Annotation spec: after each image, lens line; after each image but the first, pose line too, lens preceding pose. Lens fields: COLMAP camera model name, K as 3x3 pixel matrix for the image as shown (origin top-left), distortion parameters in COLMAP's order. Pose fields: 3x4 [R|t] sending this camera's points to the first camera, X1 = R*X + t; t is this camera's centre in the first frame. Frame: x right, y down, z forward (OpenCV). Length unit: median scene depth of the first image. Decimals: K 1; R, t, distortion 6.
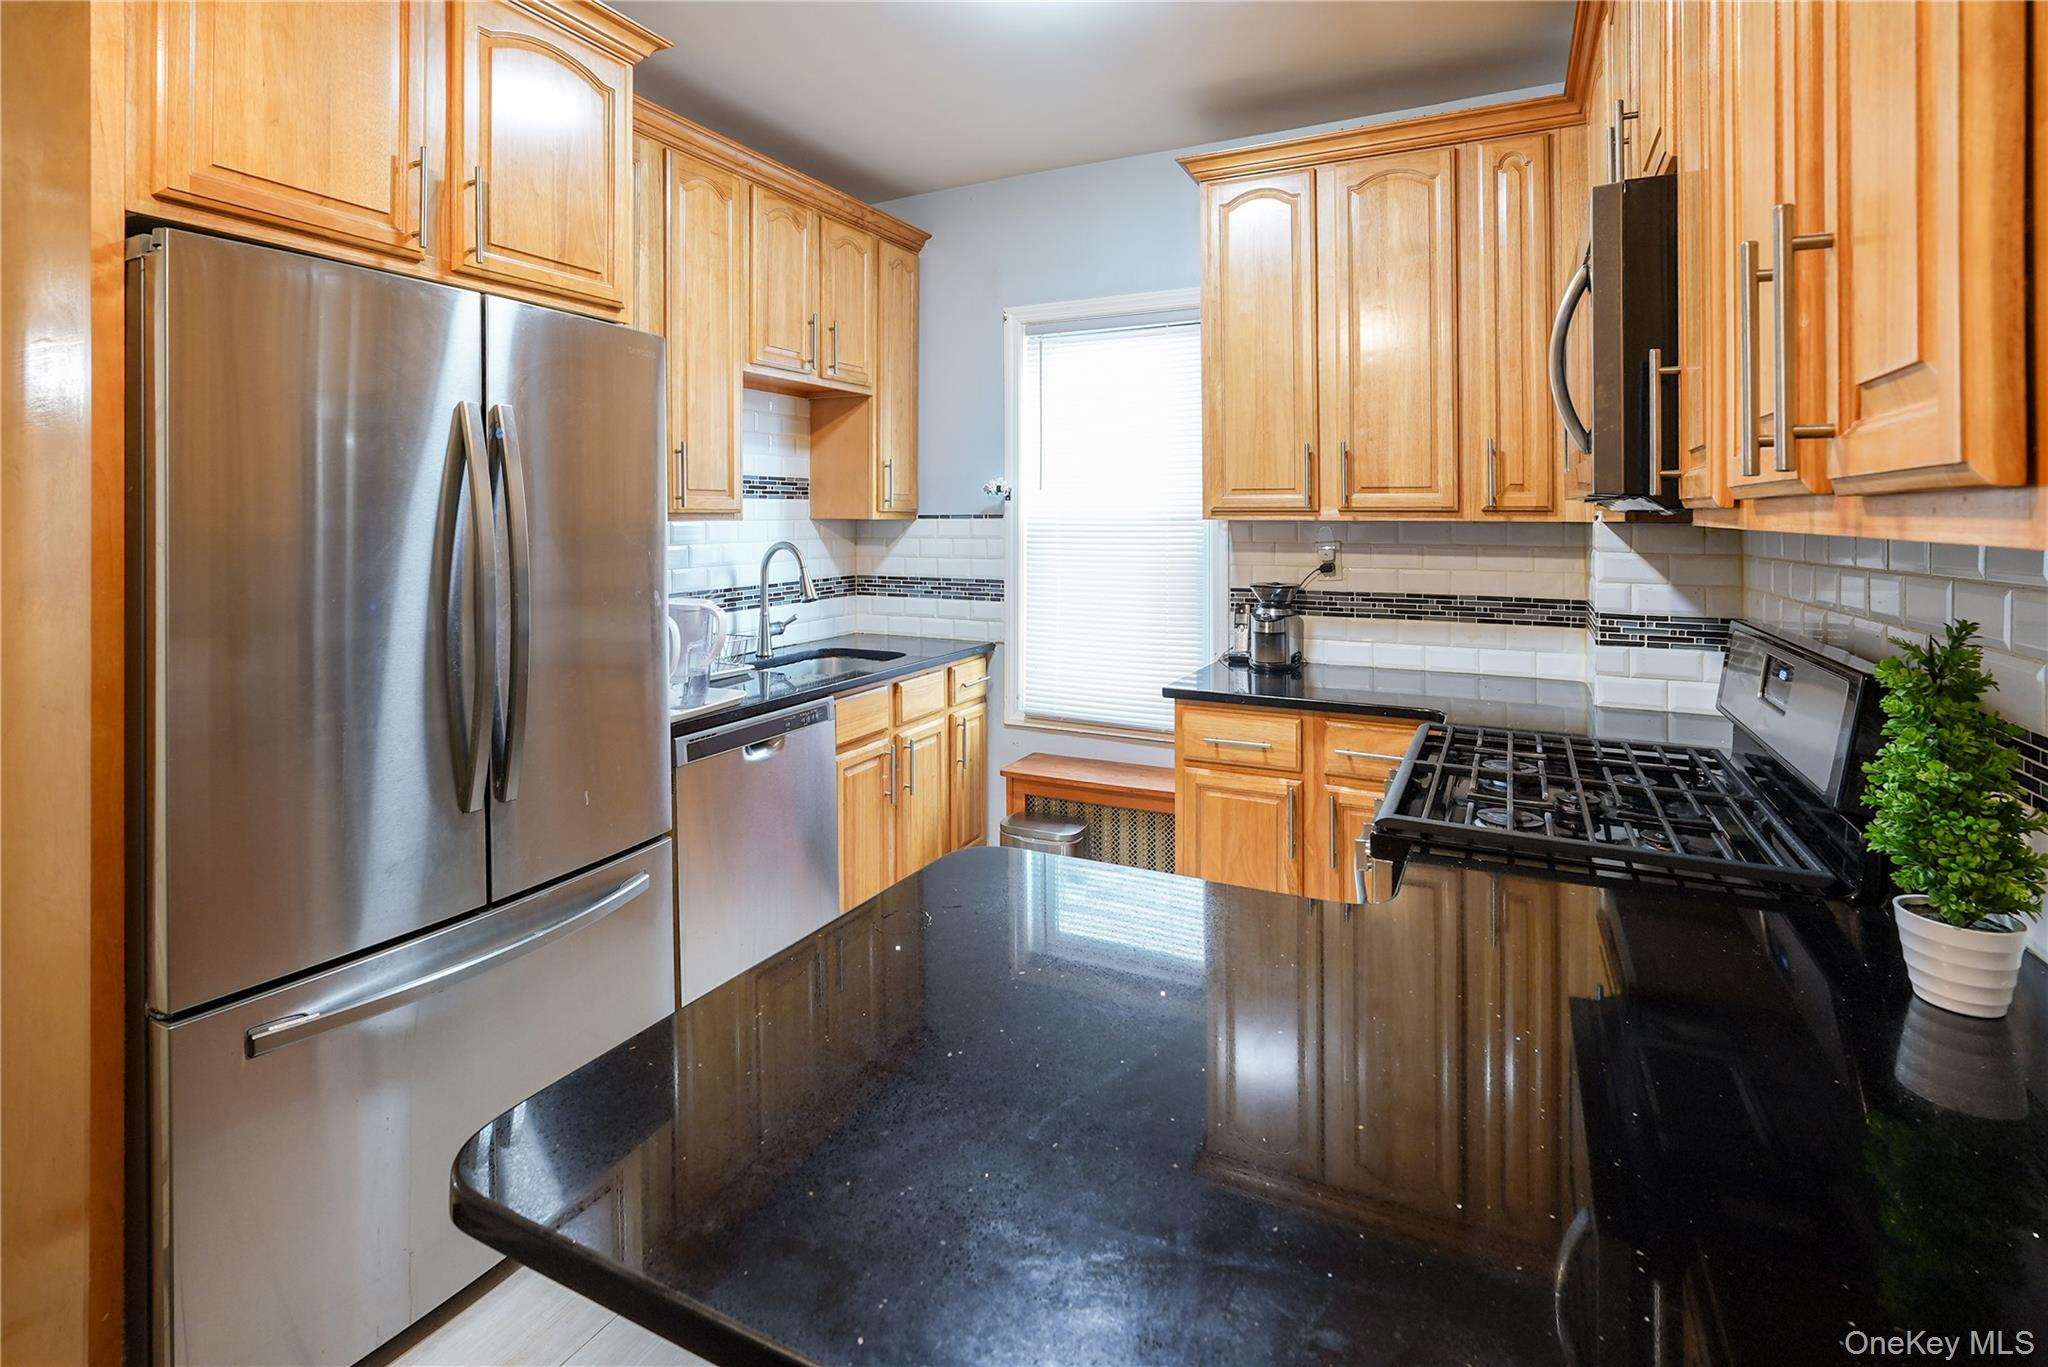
lens RADIAL K [[951.9, 0, 1019.1], [0, 951.9, 675.6], [0, 0, 1]] dist [-0.022259, 0.011271]
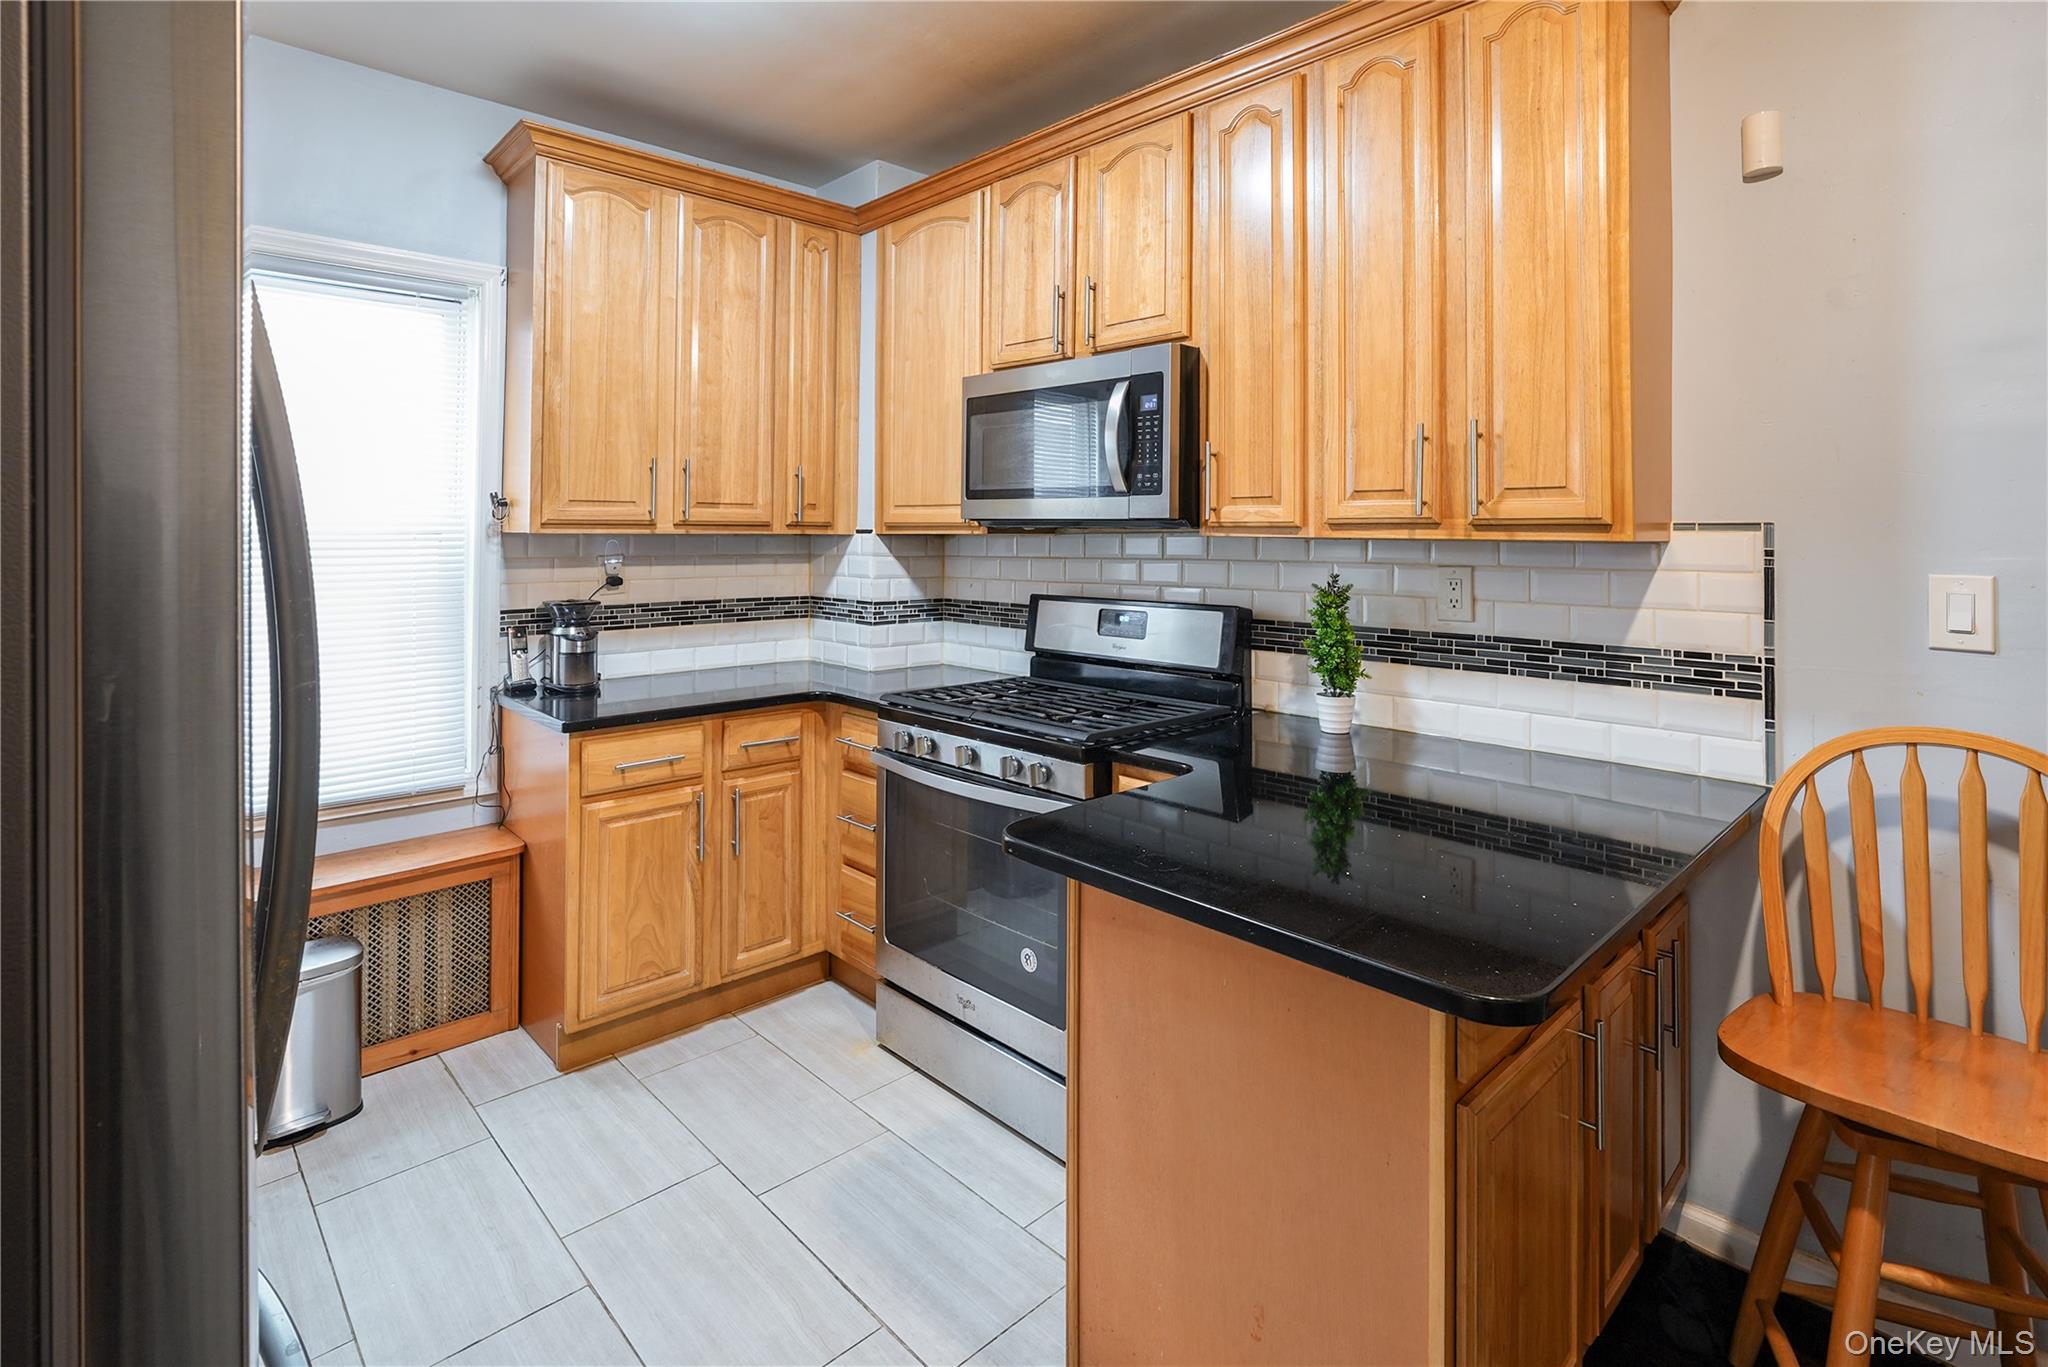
lens RADIAL K [[976.6, 0, 1020.2], [0, 976.6, 709.9], [0, 0, 1]] dist [-0.000748, 0.012002]
pose [[0.345984, -0.168032, 0.923071, -0.556901], [0.149760, 0.981109, 0.122464, -0.047957], [-0.926211, 0.095868, 0.364612, 0.274755]]
